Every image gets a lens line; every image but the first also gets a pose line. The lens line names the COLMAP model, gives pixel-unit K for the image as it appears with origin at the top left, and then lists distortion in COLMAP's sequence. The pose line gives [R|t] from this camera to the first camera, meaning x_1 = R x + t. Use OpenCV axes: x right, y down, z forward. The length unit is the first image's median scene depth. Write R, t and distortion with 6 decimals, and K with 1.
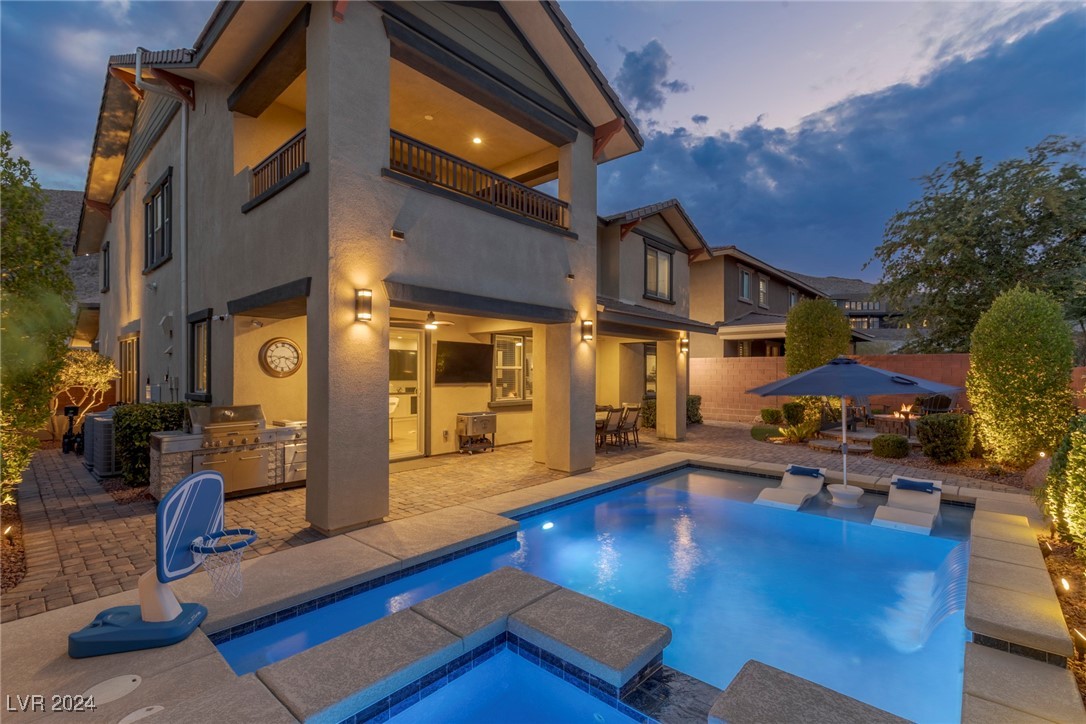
lens RADIAL K [[487.7, 0, 547.0], [0, 487.7, 372.9], [0, 0, 1]] dist [0.011838, -0.001152]
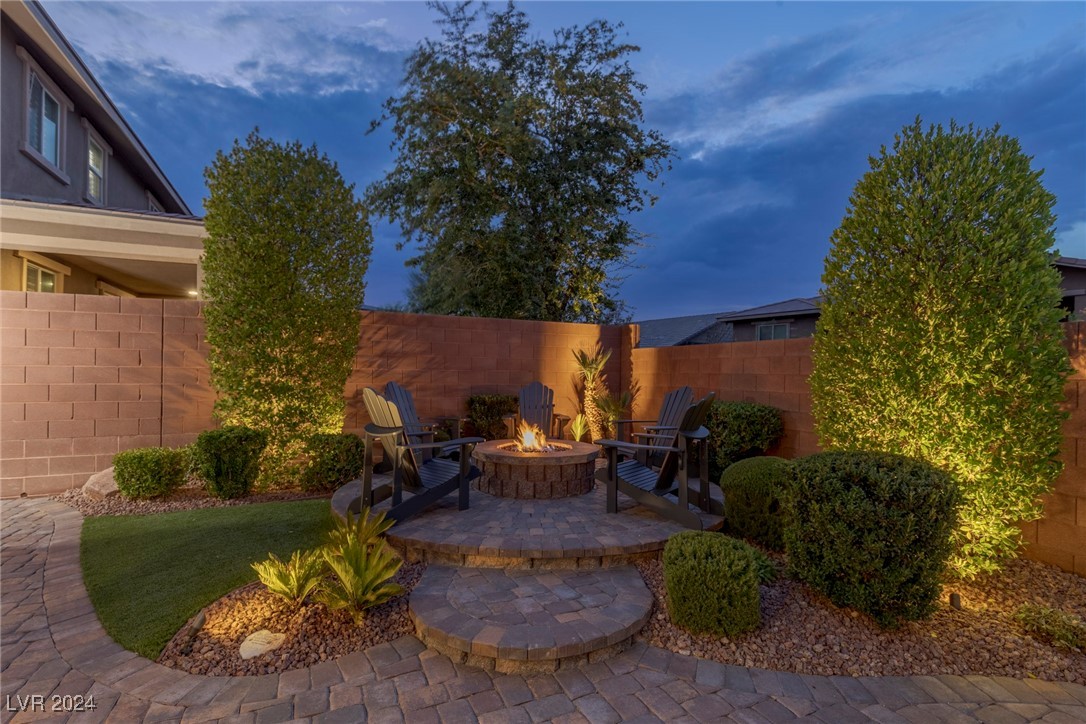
lens RADIAL K [[514.2, 0, 543.0], [0, 514.2, 362.0], [0, 0, 1]] dist [0.019692, 0.000021]
pose [[0.399614, 0.019124, 0.916484, 0.414136], [-0.007597, 0.999817, -0.017550, 0.030296], [-0.916652, 0.000050, 0.399686, 1.061942]]
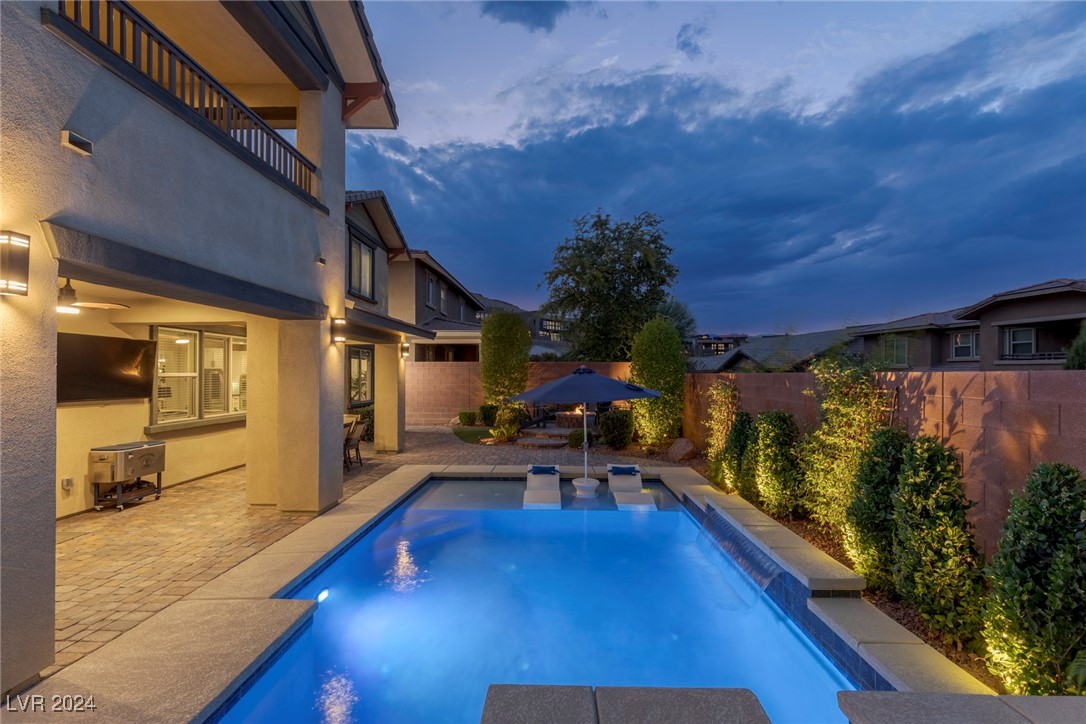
lens RADIAL K [[487.7, 0, 547.0], [0, 487.7, 372.9], [0, 0, 1]] dist [0.011838, -0.001152]
pose [[0.764530, -0.001819, 0.644586, -0.155402], [0.003303, 0.999994, -0.001095, -0.013637], [-0.644580, 0.002966, 0.764531, 0.143245]]
